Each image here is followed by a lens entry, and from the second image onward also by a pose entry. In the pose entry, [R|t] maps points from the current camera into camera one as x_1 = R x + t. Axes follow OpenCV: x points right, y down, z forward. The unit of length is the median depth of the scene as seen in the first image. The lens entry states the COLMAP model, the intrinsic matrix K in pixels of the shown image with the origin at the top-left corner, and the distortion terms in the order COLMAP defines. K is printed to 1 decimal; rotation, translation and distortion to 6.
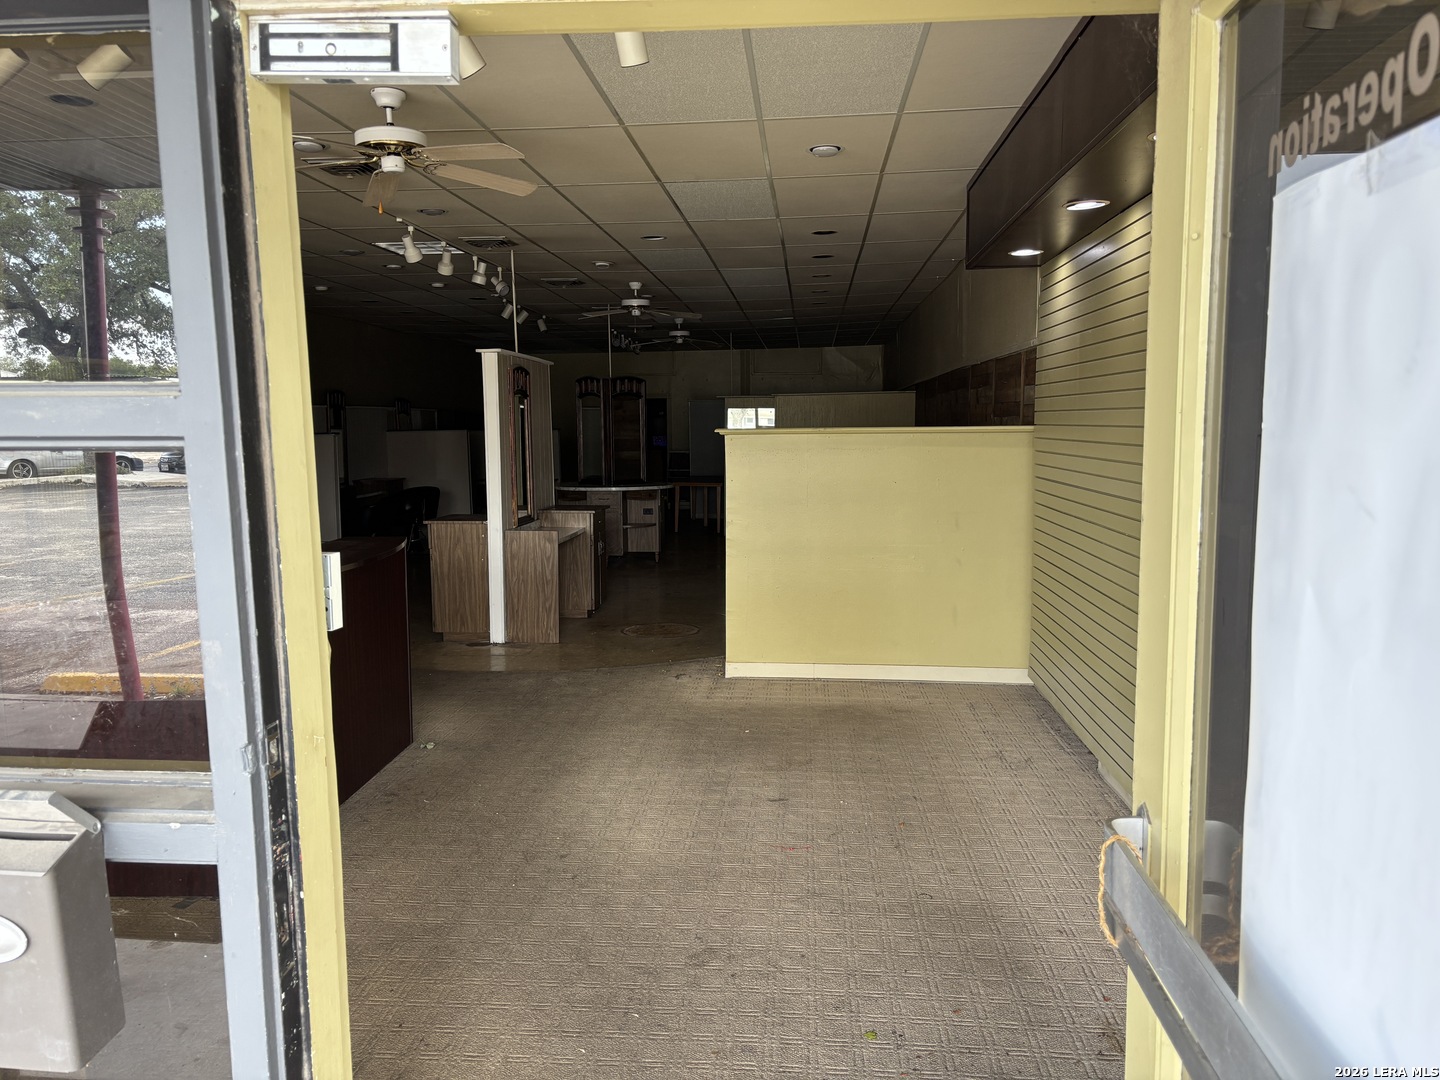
lens RADIAL K [[1079.4, 0, 720.0], [0, 1079.4, 540.0], [0, 0, 1]] dist [0.008537, 0.001337]
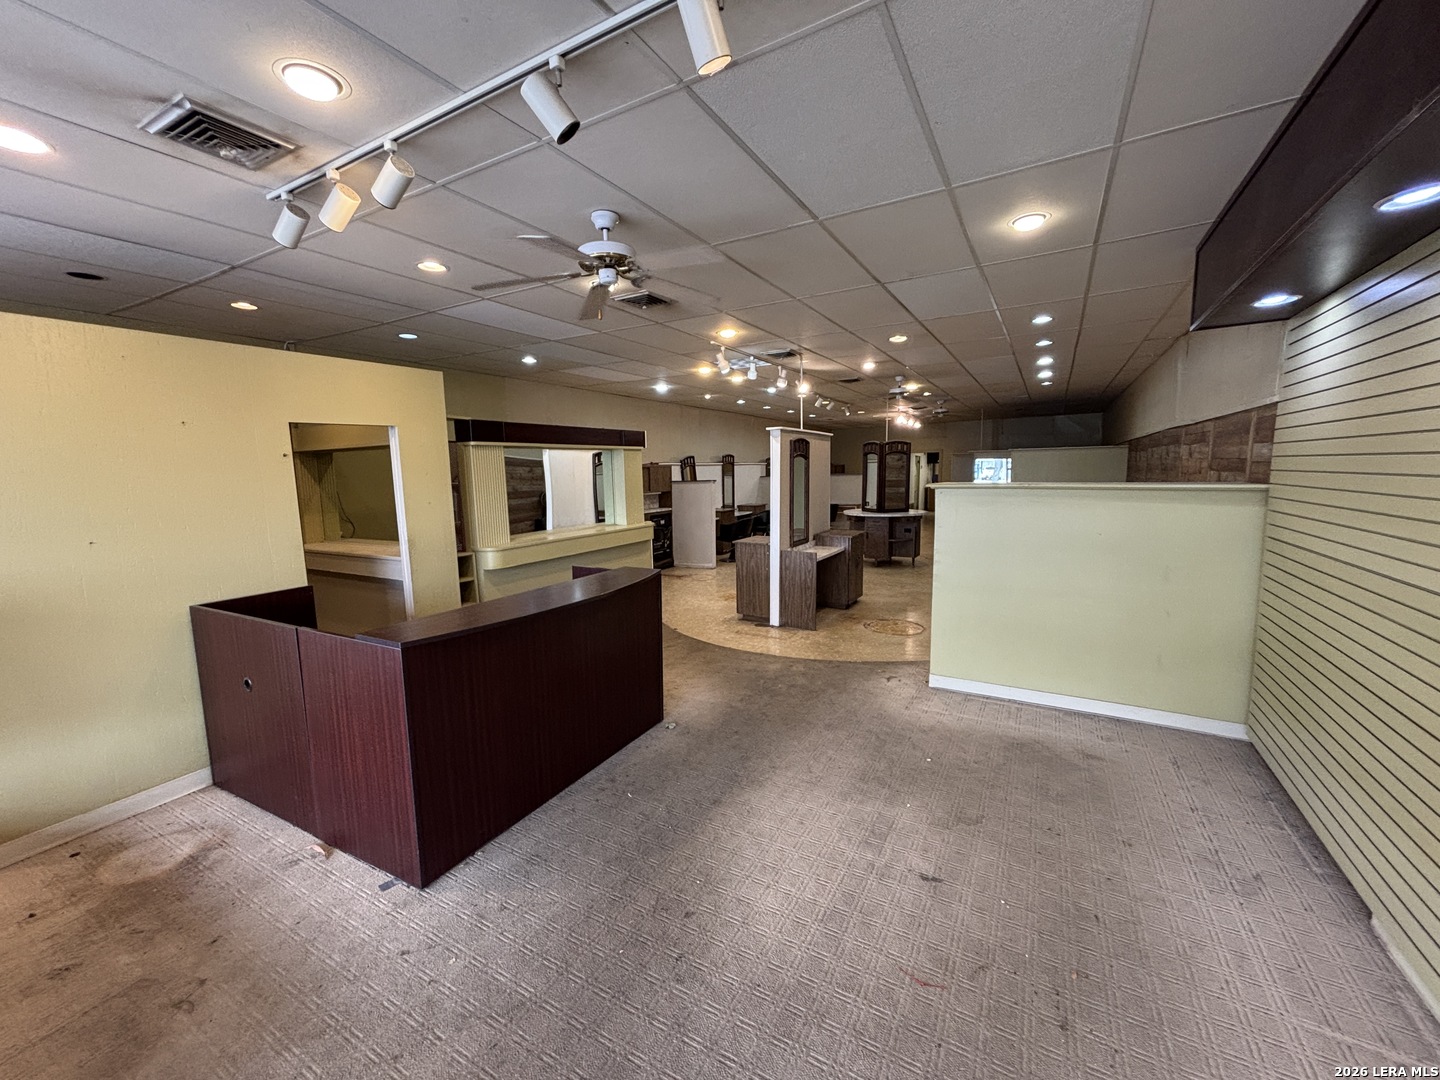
lens RADIAL K [[575.6, 0, 712.8], [0, 575.6, 534.2], [0, 0, 1]] dist [0.000852, -0.005244]
pose [[0.902696, 0.041949, -0.428230, 0.057769], [-0.038503, 0.999119, 0.016711, -0.048653], [0.428554, 0.001403, 0.903515, 0.304433]]
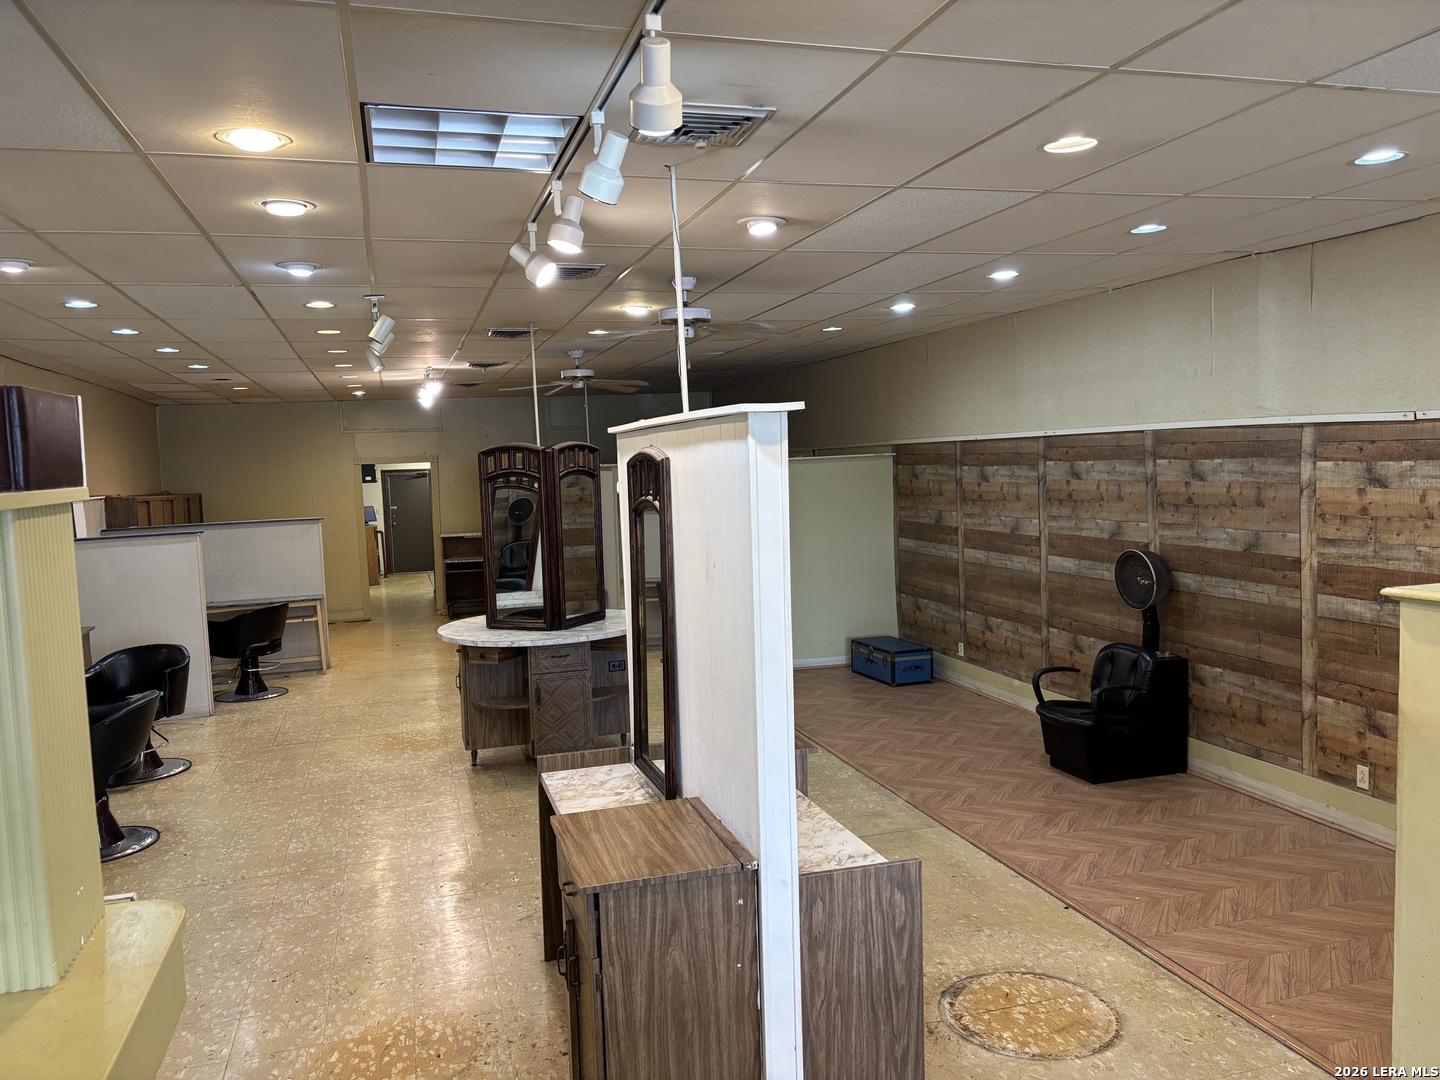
lens RADIAL K [[1079.4, 0, 720.0], [0, 1079.4, 540.0], [0, 0, 1]] dist [0.008537, 0.001337]
pose [[0.930227, -0.045367, 0.364169, -0.424136], [0.062327, 0.997444, -0.034948, -0.137356], [-0.361652, 0.055207, 0.930677, 0.778035]]
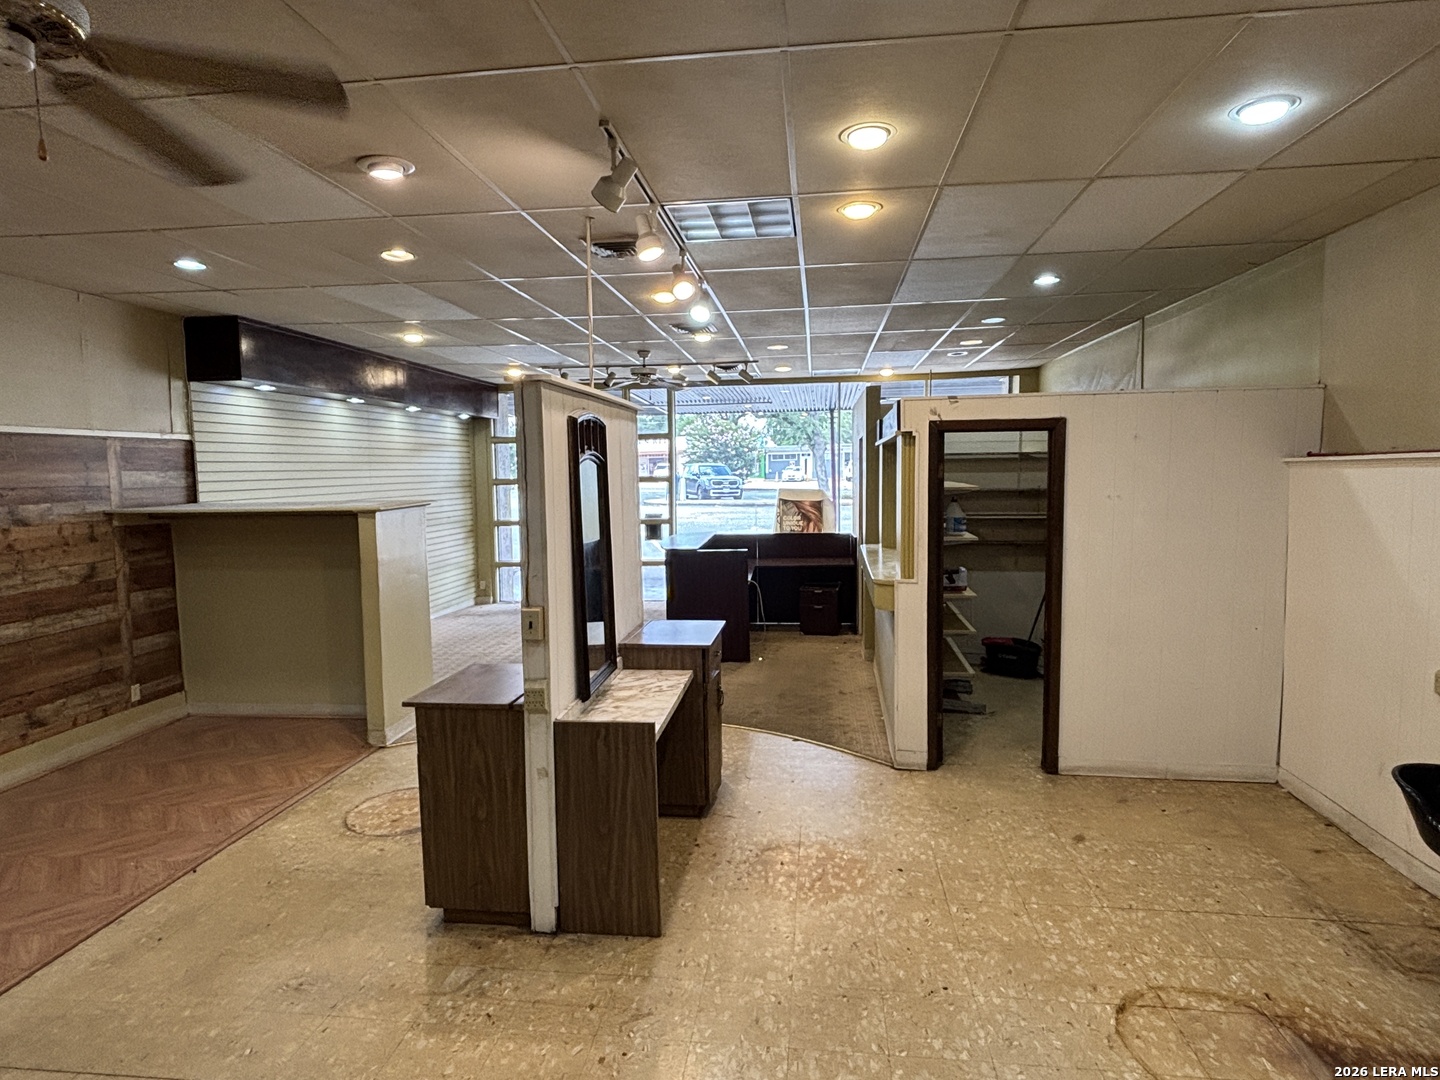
lens RADIAL K [[796.4, 0, 720.0], [0, 796.4, 540.0], [0, 0, 1]] dist [-0.001237, -0.000649]
pose [[-0.998717, 0.025948, 0.043489, -0.377482], [0.034259, 0.978611, 0.202845, -0.199685], [-0.037295, 0.204075, -0.978245, 1.505598]]
